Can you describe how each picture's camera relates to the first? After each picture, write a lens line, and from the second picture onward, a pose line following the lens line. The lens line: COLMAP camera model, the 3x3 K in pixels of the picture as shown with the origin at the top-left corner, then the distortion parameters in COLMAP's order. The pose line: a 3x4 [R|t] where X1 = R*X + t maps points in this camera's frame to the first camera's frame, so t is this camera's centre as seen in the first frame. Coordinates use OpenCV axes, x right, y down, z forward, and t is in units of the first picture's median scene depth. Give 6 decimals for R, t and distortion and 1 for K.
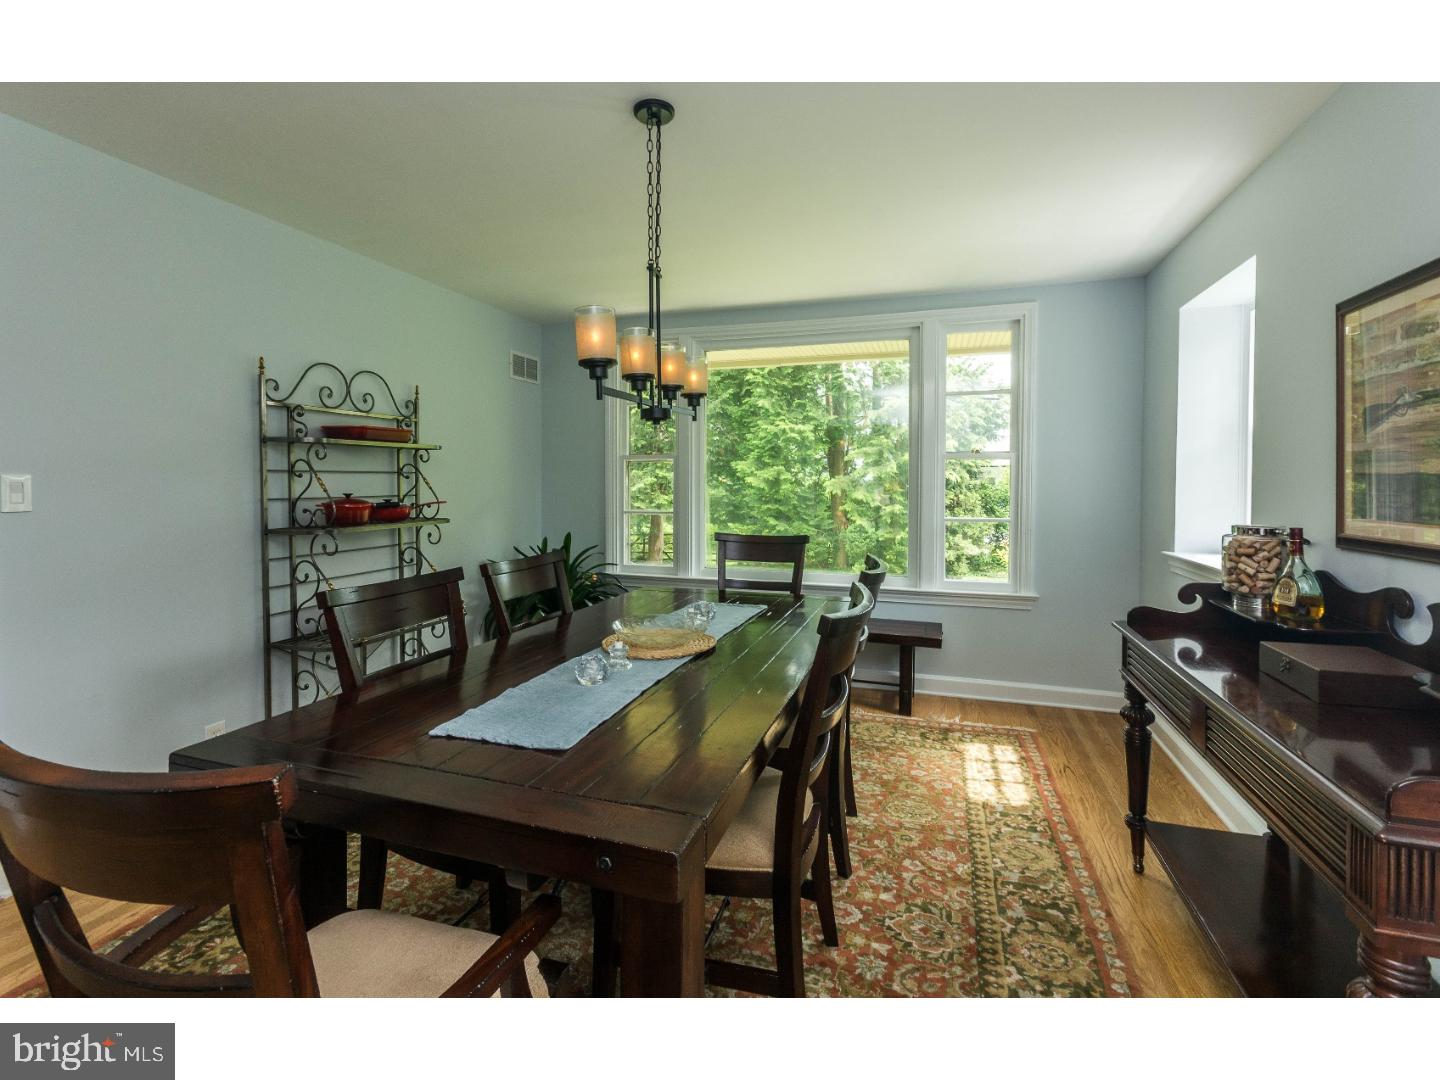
lens RADIAL K [[661.6, 0, 713.5], [0, 661.6, 506.1], [0, 0, 1]] dist [-0.024420, 0.013777]
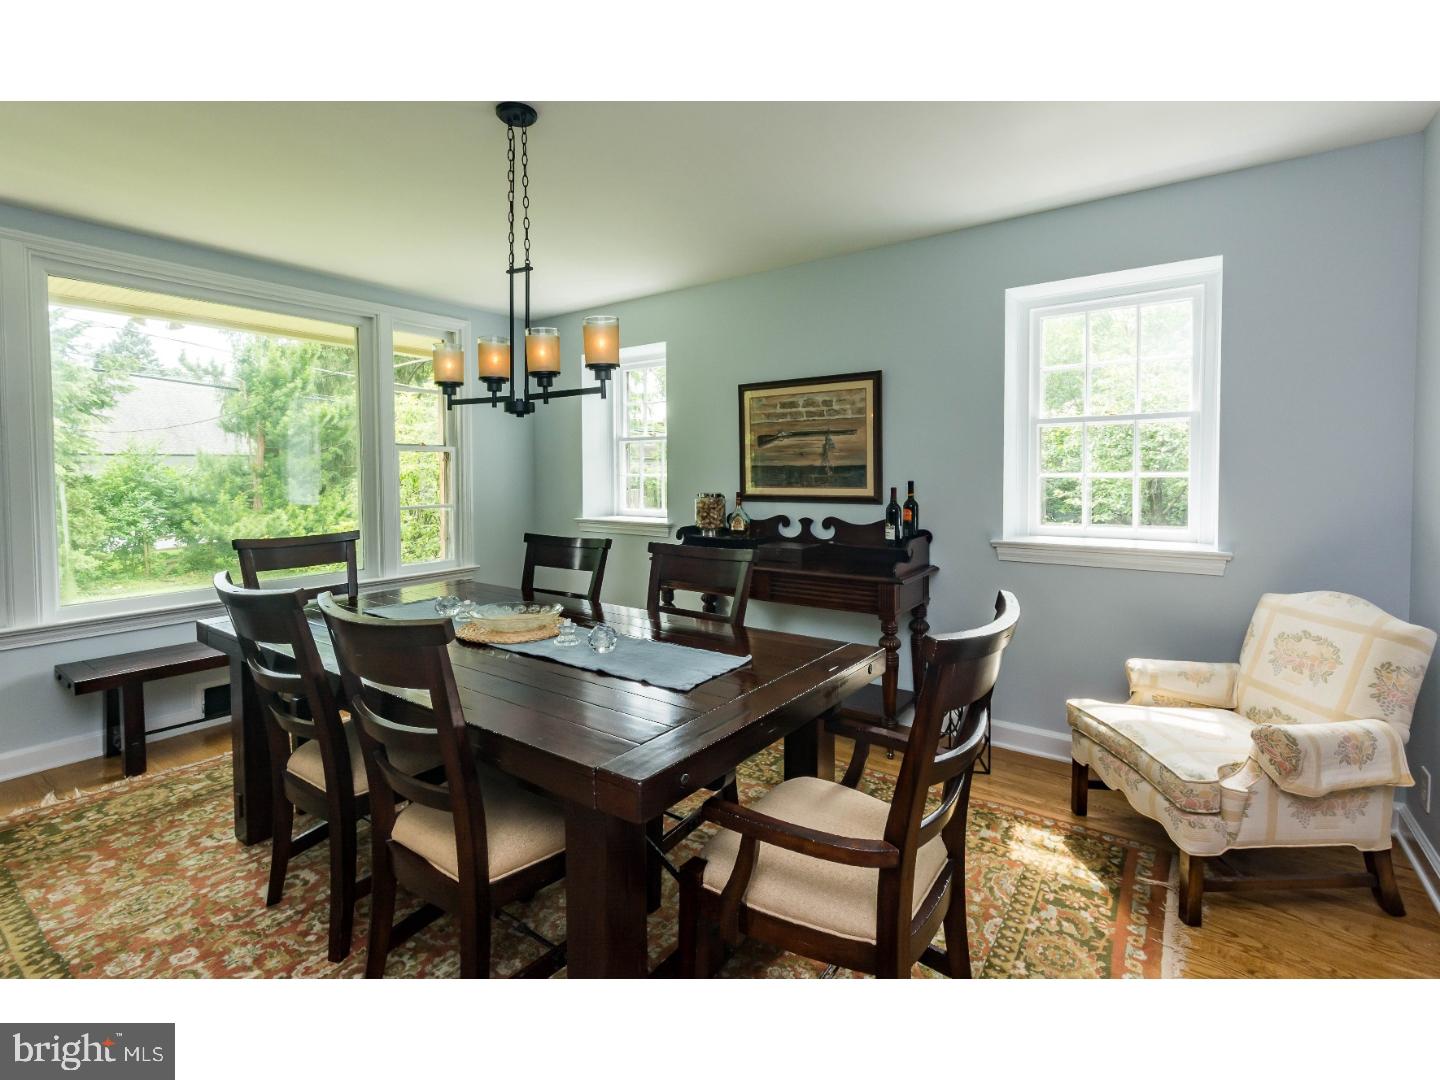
lens RADIAL K [[661.6, 0, 713.5], [0, 661.6, 506.1], [0, 0, 1]] dist [-0.024420, 0.013777]
pose [[0.306858, -0.056058, 0.950103, -1.035777], [0.039048, 0.998165, 0.046283, -0.020157], [-0.950954, 0.022898, 0.308484, 0.405105]]
